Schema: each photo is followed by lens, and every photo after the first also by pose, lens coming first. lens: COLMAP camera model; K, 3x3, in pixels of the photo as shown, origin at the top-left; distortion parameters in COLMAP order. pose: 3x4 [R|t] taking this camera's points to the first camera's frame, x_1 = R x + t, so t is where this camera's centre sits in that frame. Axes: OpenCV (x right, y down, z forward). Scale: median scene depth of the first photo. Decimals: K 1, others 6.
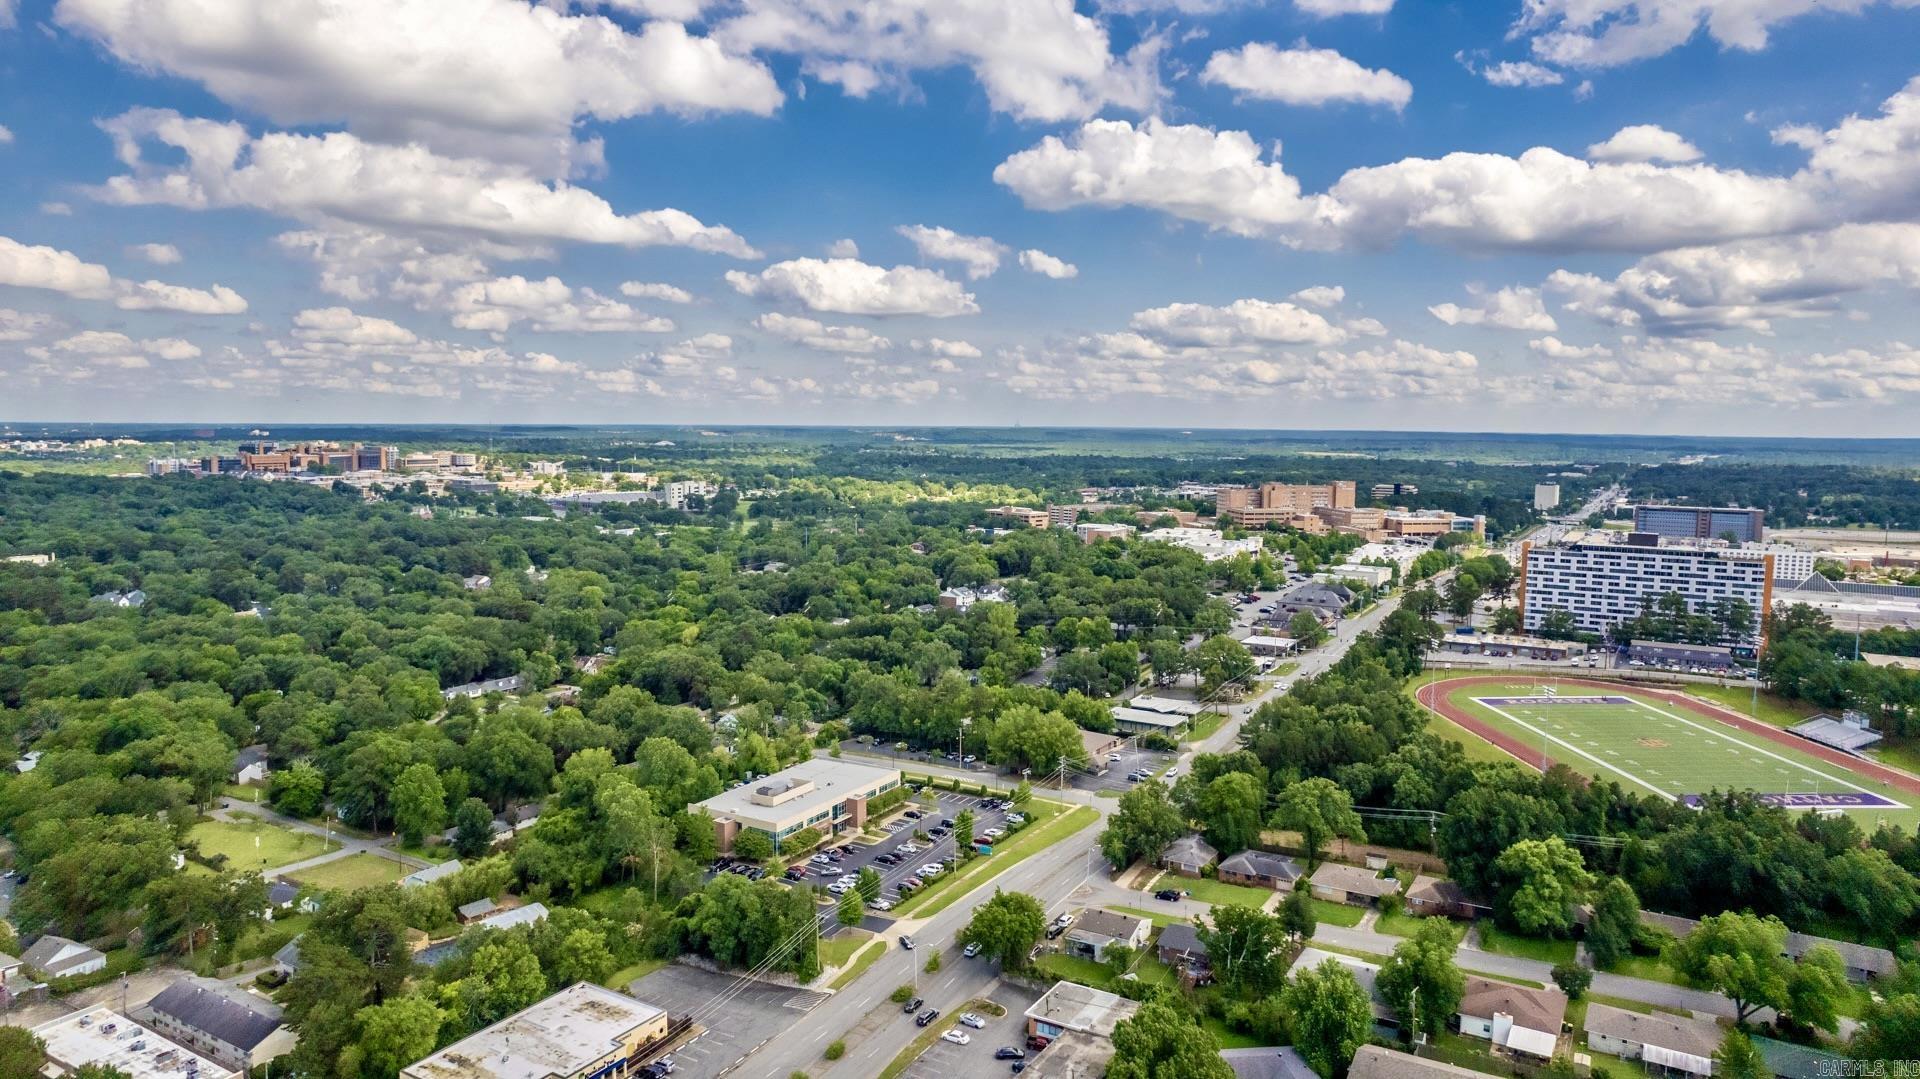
lens RADIAL K [[1227.7, 0, 968.6], [0, 1227.7, 546.5], [0, 0, 1]] dist [-0.072974, 0.067242]
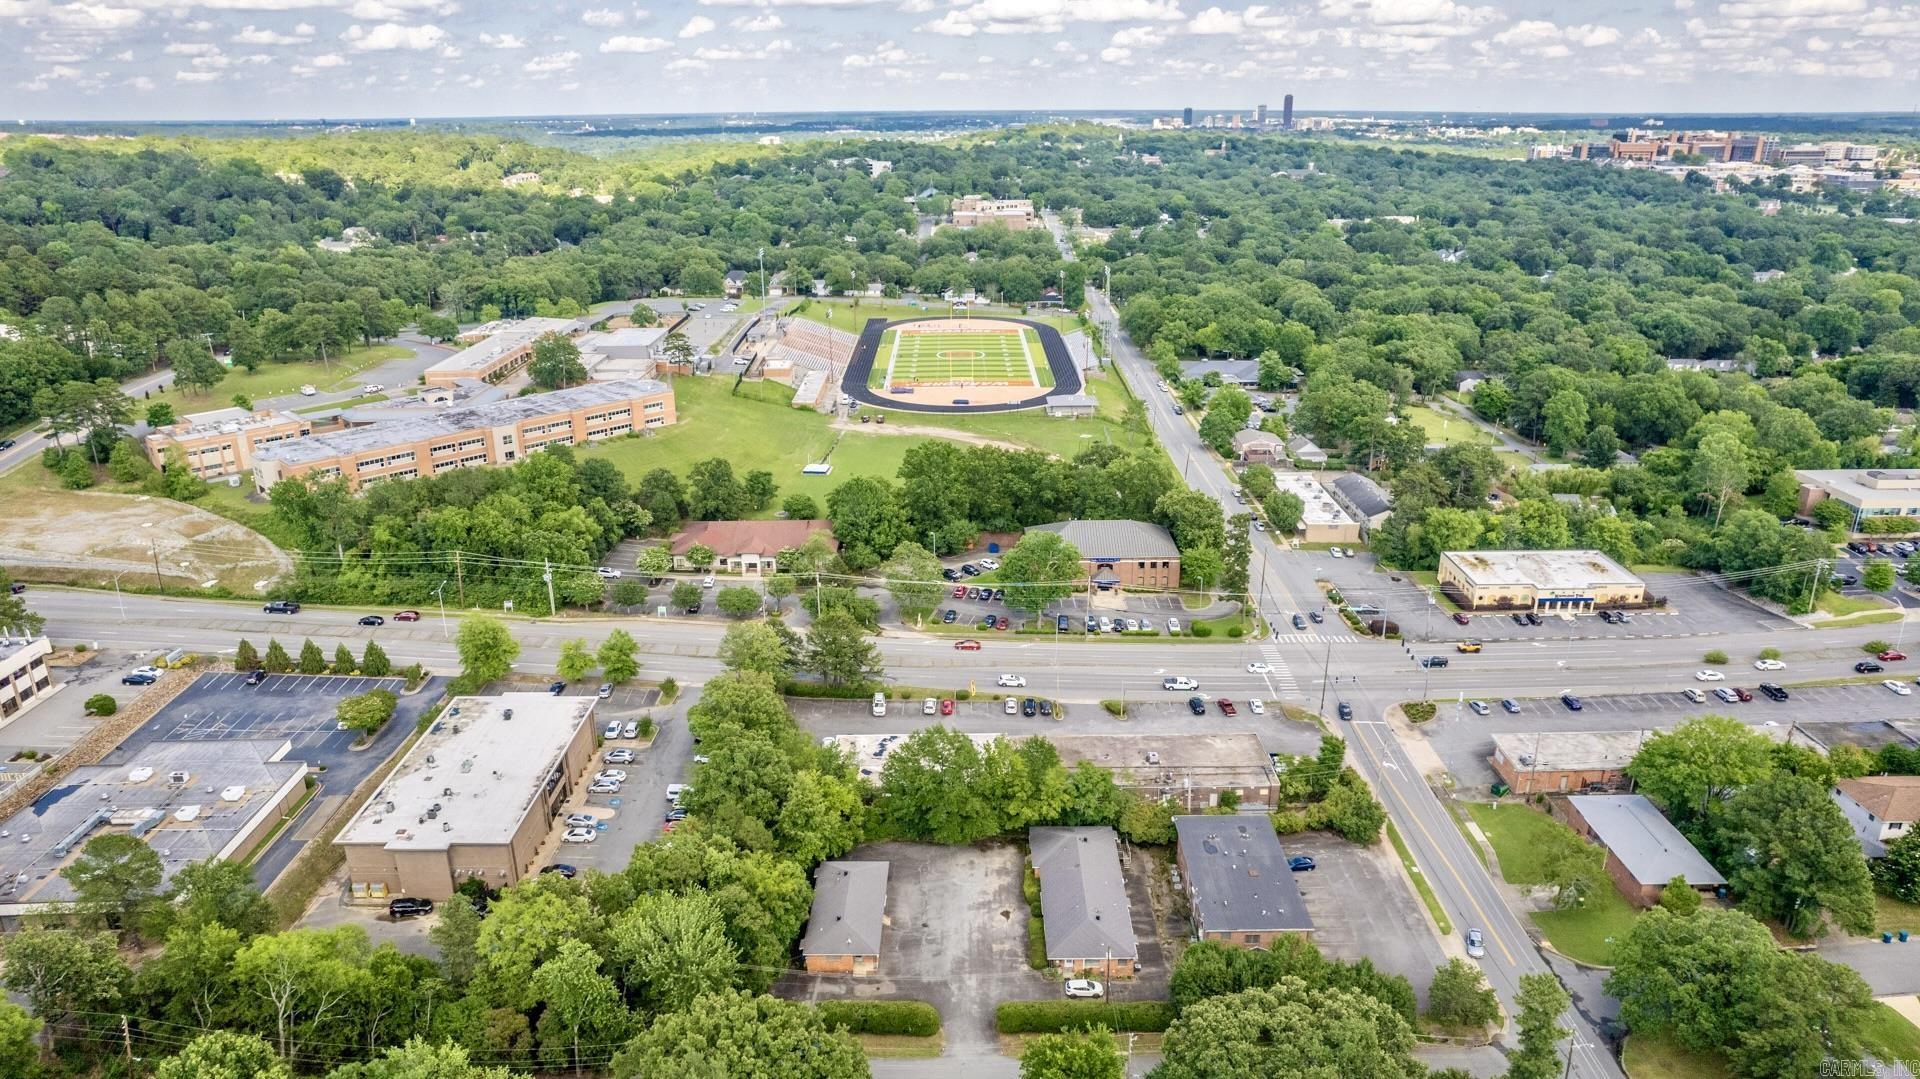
lens RADIAL K [[1227.7, 0, 968.6], [0, 1227.7, 546.5], [0, 0, 1]] dist [-0.072974, 0.067242]
pose [[0.513347, 0.282683, -0.810287, 0.132165], [-0.079119, 0.955760, 0.283309, 0.016413], [0.854526, -0.081327, 0.513002, -0.078220]]
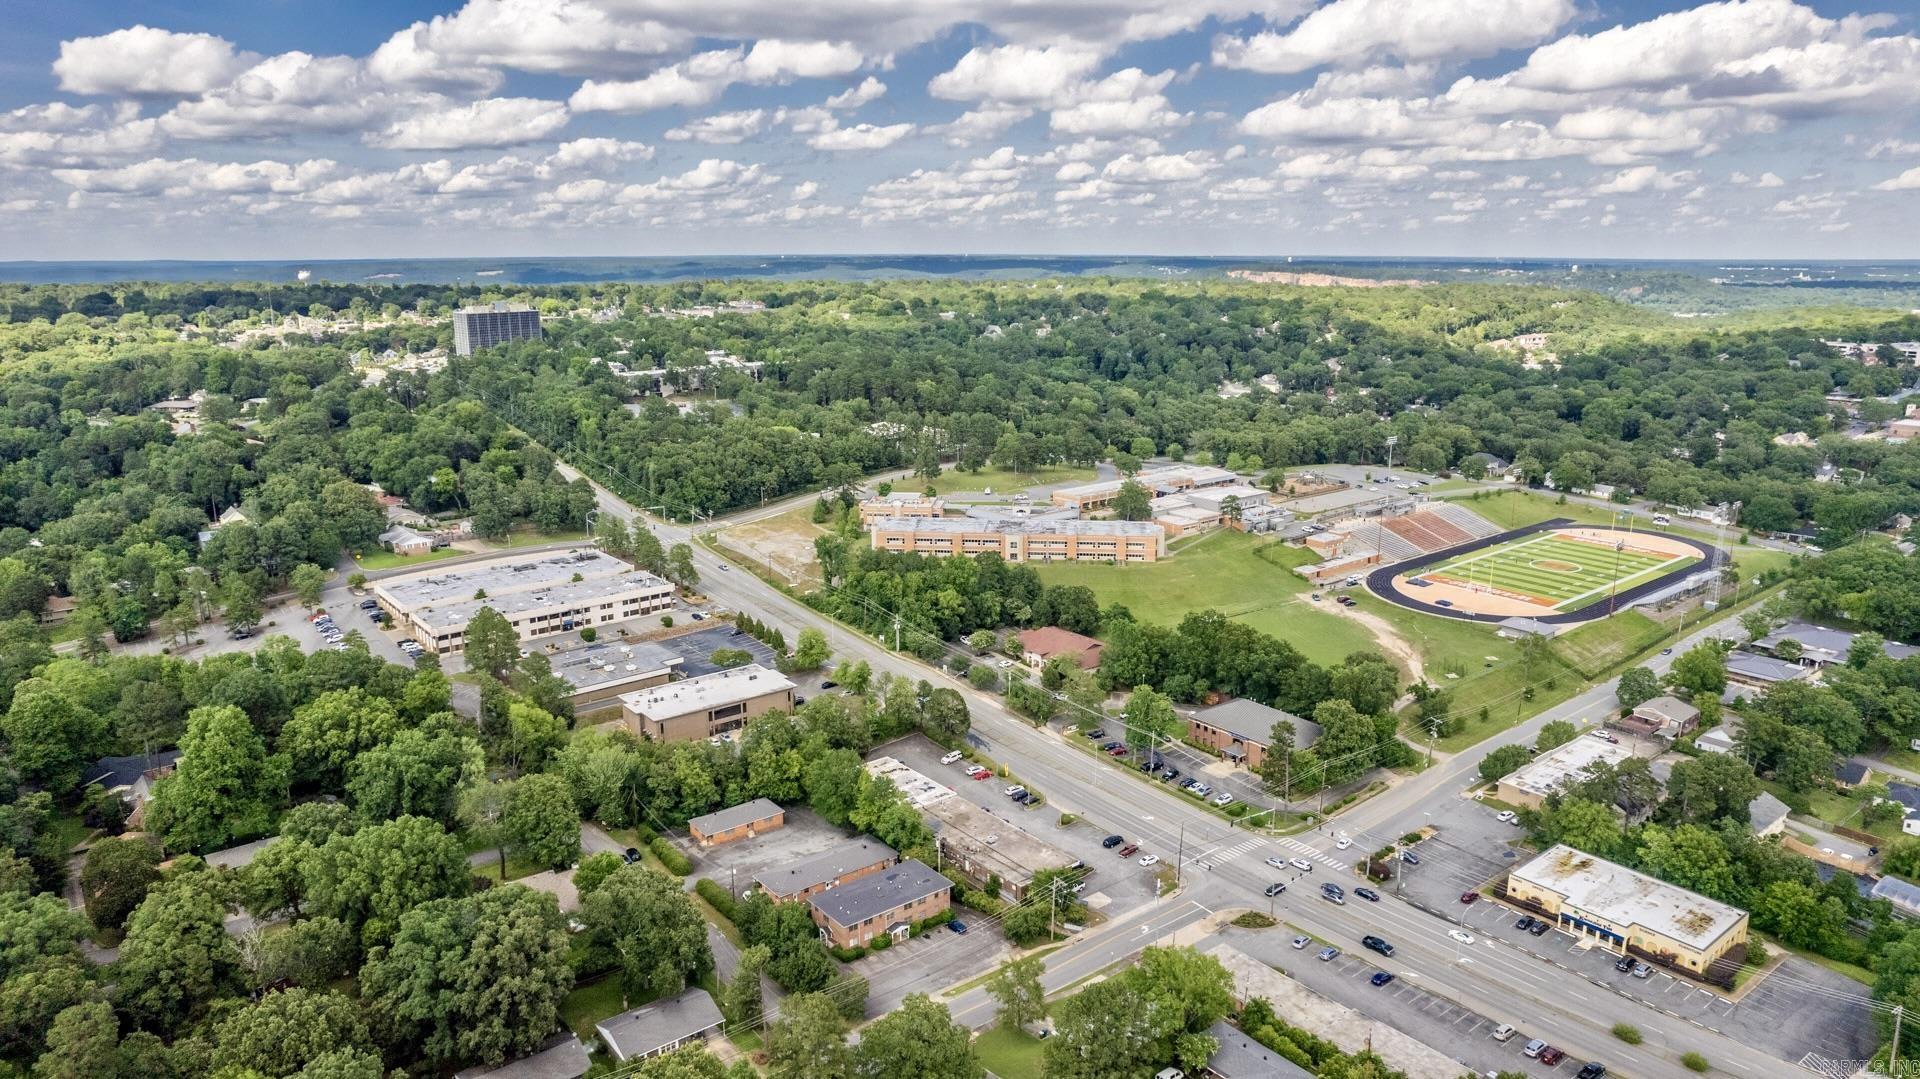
lens RADIAL K [[1227.7, 0, 968.6], [0, 1227.7, 546.5], [0, 0, 1]] dist [-0.072974, 0.067242]
pose [[-0.351579, 0.212791, -0.911654, 0.287255], [-0.097757, 0.960155, 0.261812, -0.055491], [0.931040, 0.181168, -0.316769, 0.227796]]
